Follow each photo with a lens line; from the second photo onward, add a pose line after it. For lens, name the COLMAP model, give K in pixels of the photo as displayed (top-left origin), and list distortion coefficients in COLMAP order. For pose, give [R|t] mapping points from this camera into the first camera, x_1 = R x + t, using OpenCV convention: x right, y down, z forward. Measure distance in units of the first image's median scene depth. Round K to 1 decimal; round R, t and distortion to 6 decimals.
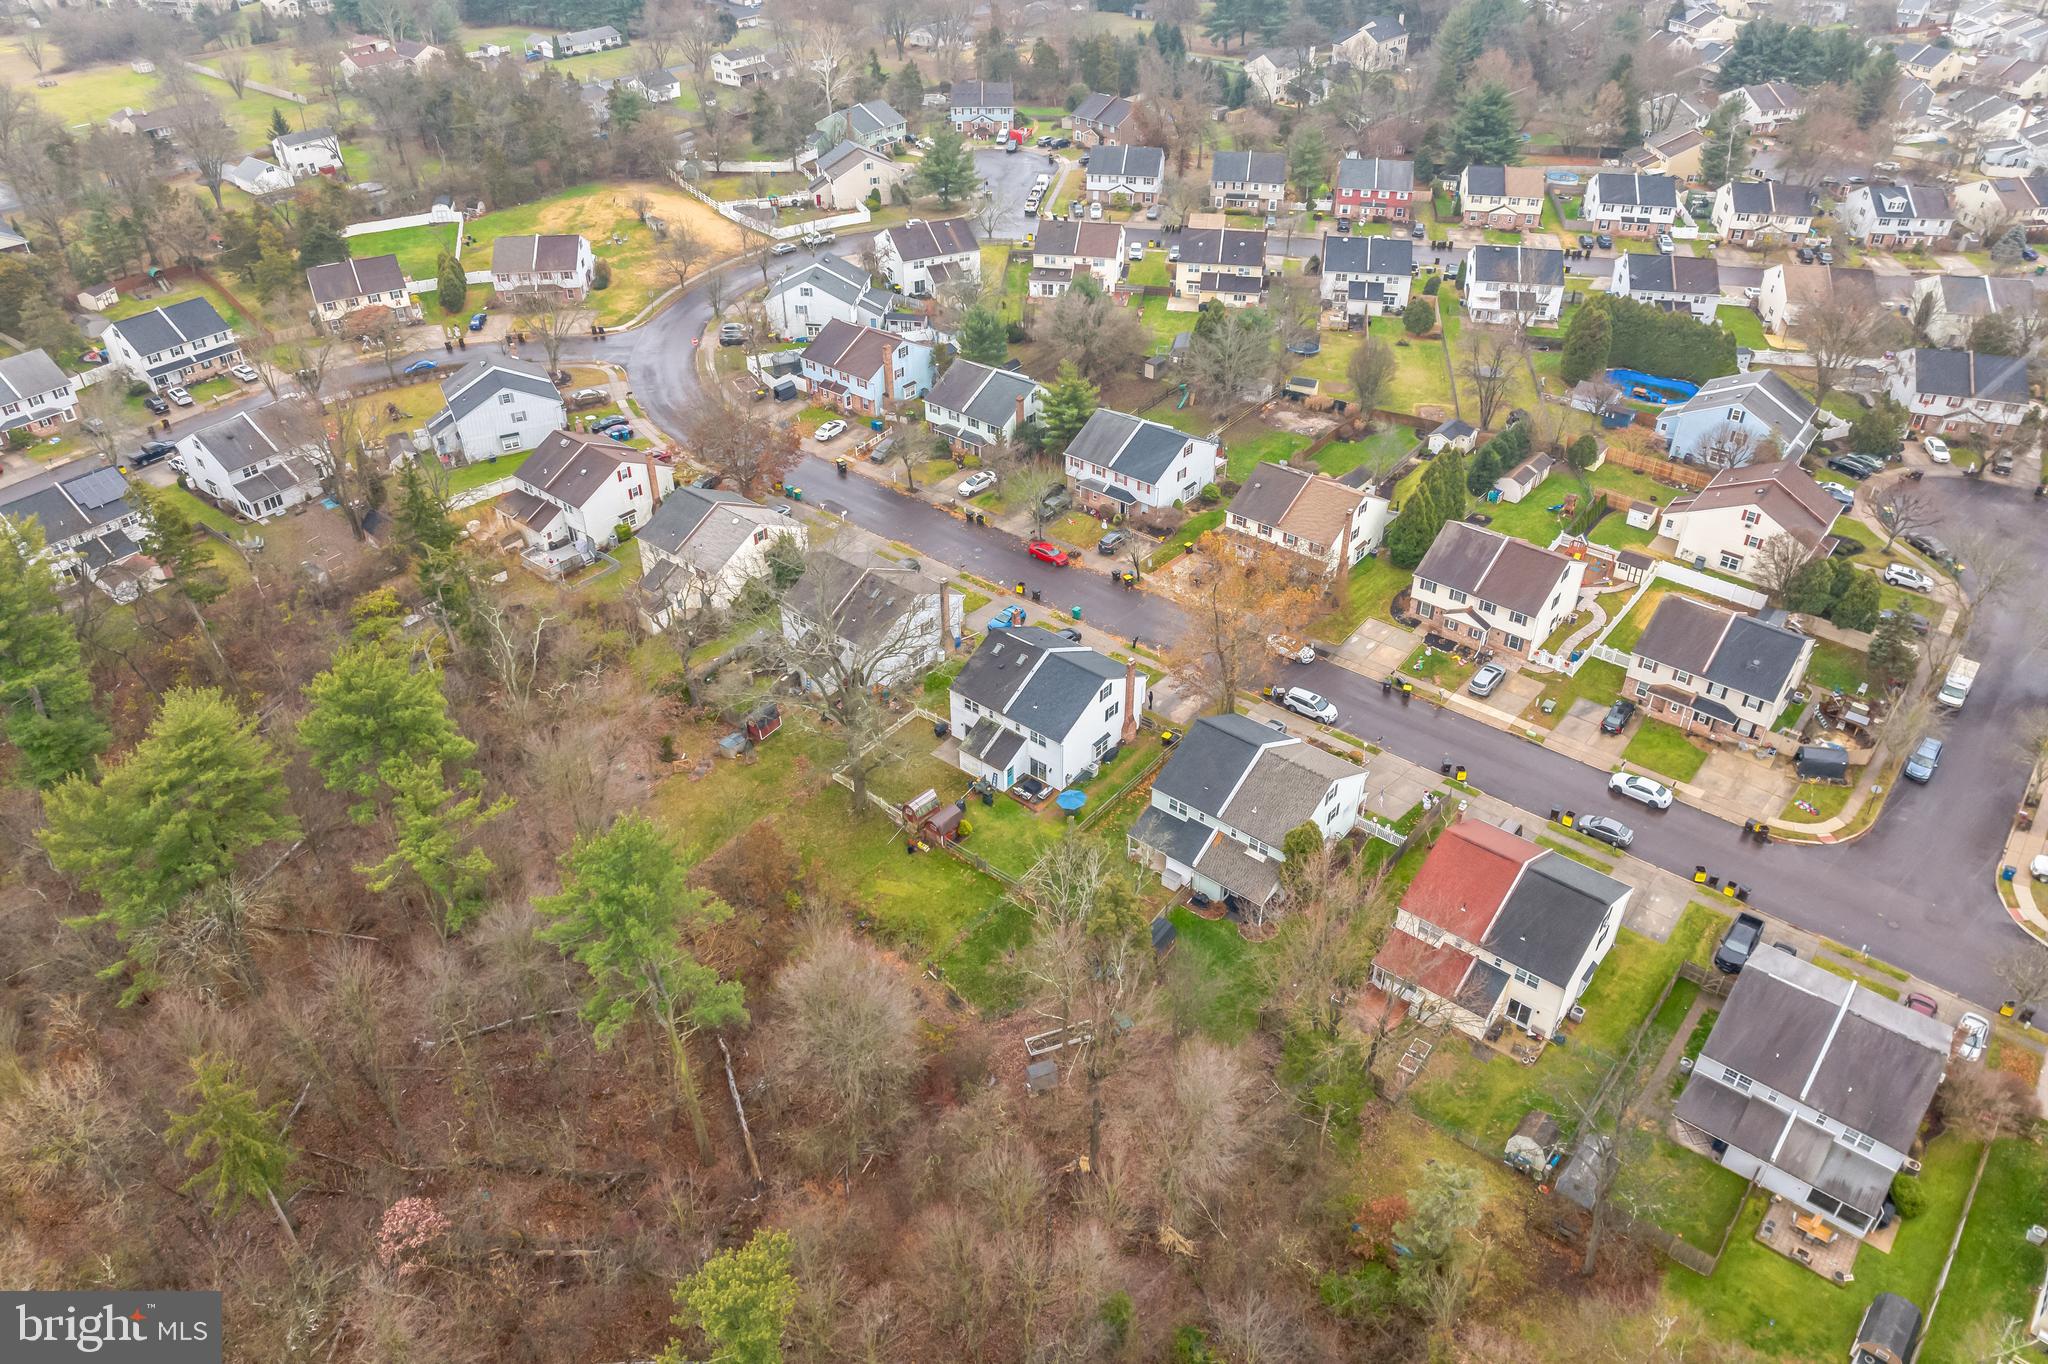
lens RADIAL K [[1439.3, 0, 1024.0], [0, 1439.3, 682.0], [0, 0, 1]] dist [-0.034107, 0.003036]
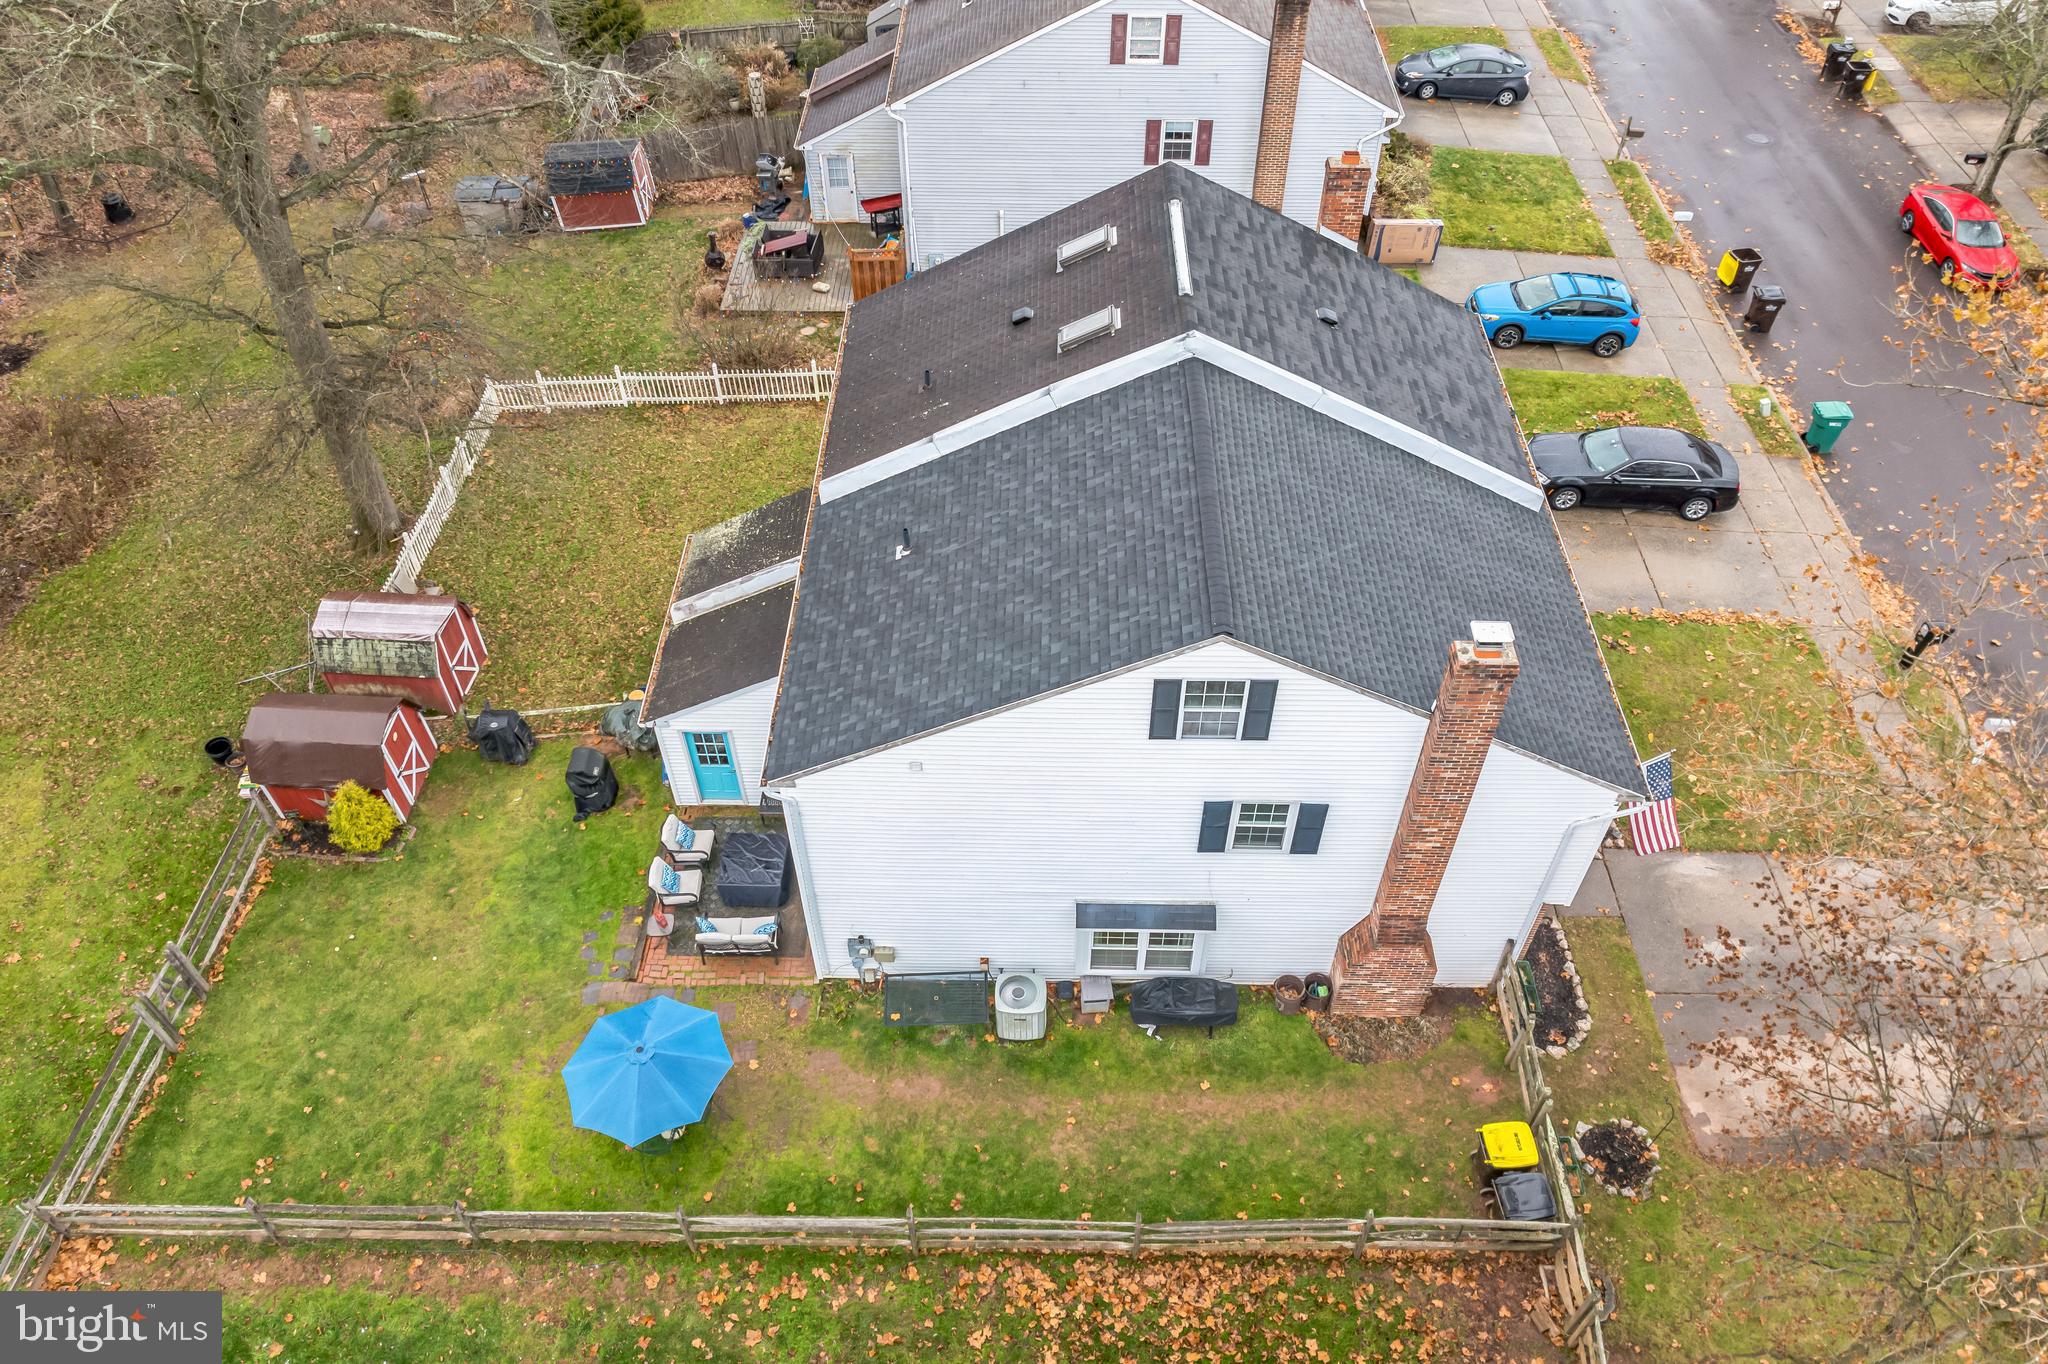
lens RADIAL K [[1473.1, 0, 1024.0], [0, 1473.1, 682.0], [0, 0, 1]] dist [-0.043391, -0.004290]
pose [[0.617961, 0.574441, -0.536788, 0.125356], [-0.458562, 0.817941, 0.347411, -0.040833], [0.638628, 0.031464, 0.768872, 0.832361]]
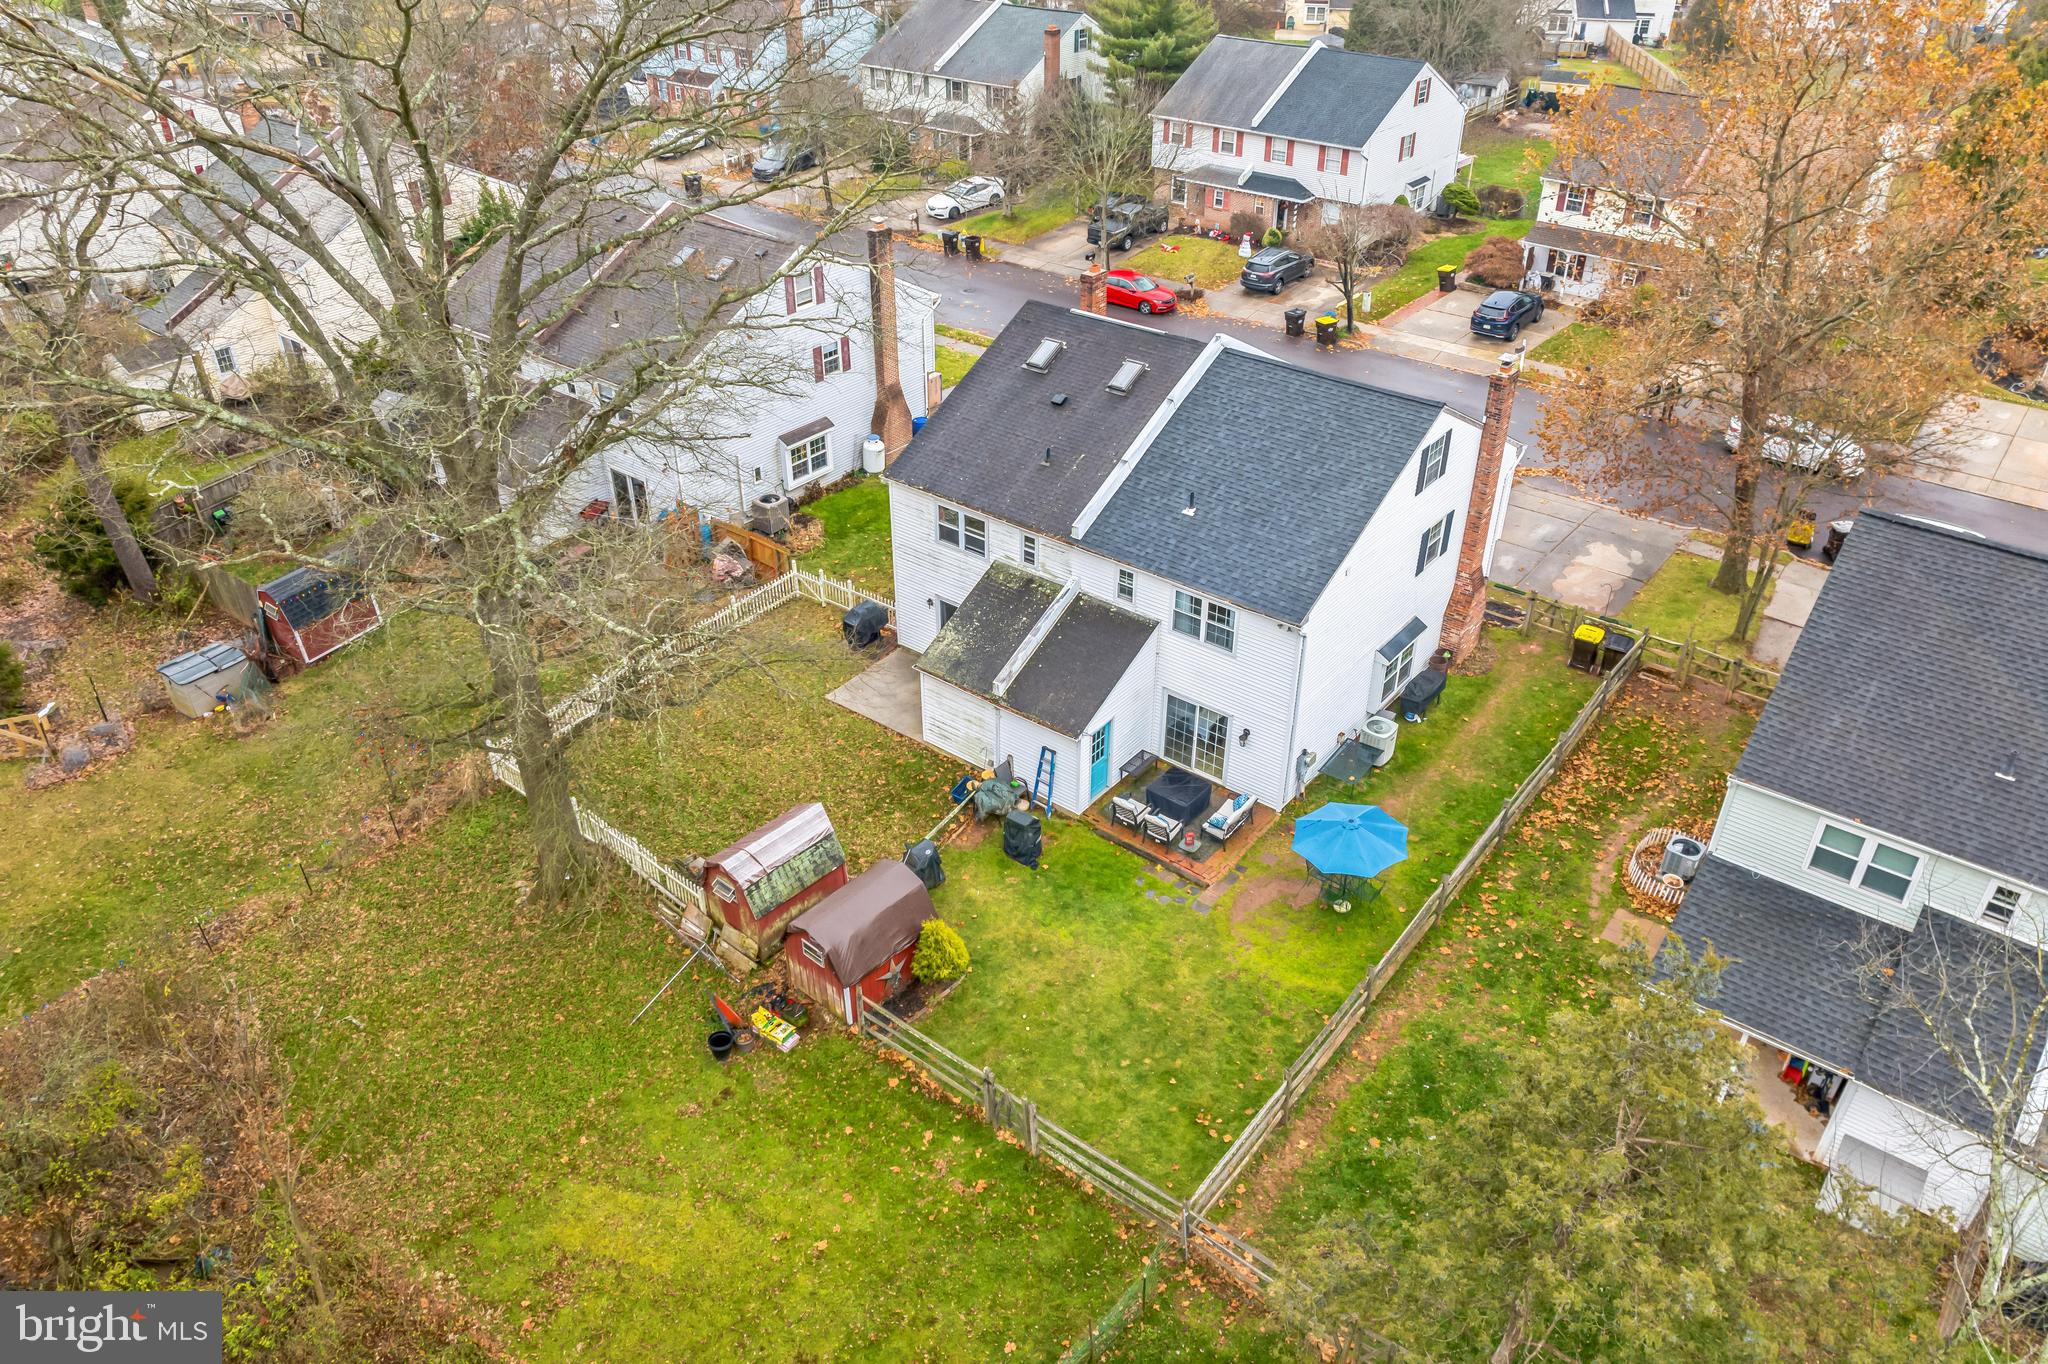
lens RADIAL K [[1439.3, 0, 1024.0], [0, 1439.3, 682.0], [0, 0, 1]] dist [-0.034107, 0.003036]
pose [[0.999876, -0.005266, 0.014818, -0.027648], [0.005898, 0.999058, -0.042982, 0.060373], [-0.014577, 0.043064, 0.998966, 0.694693]]
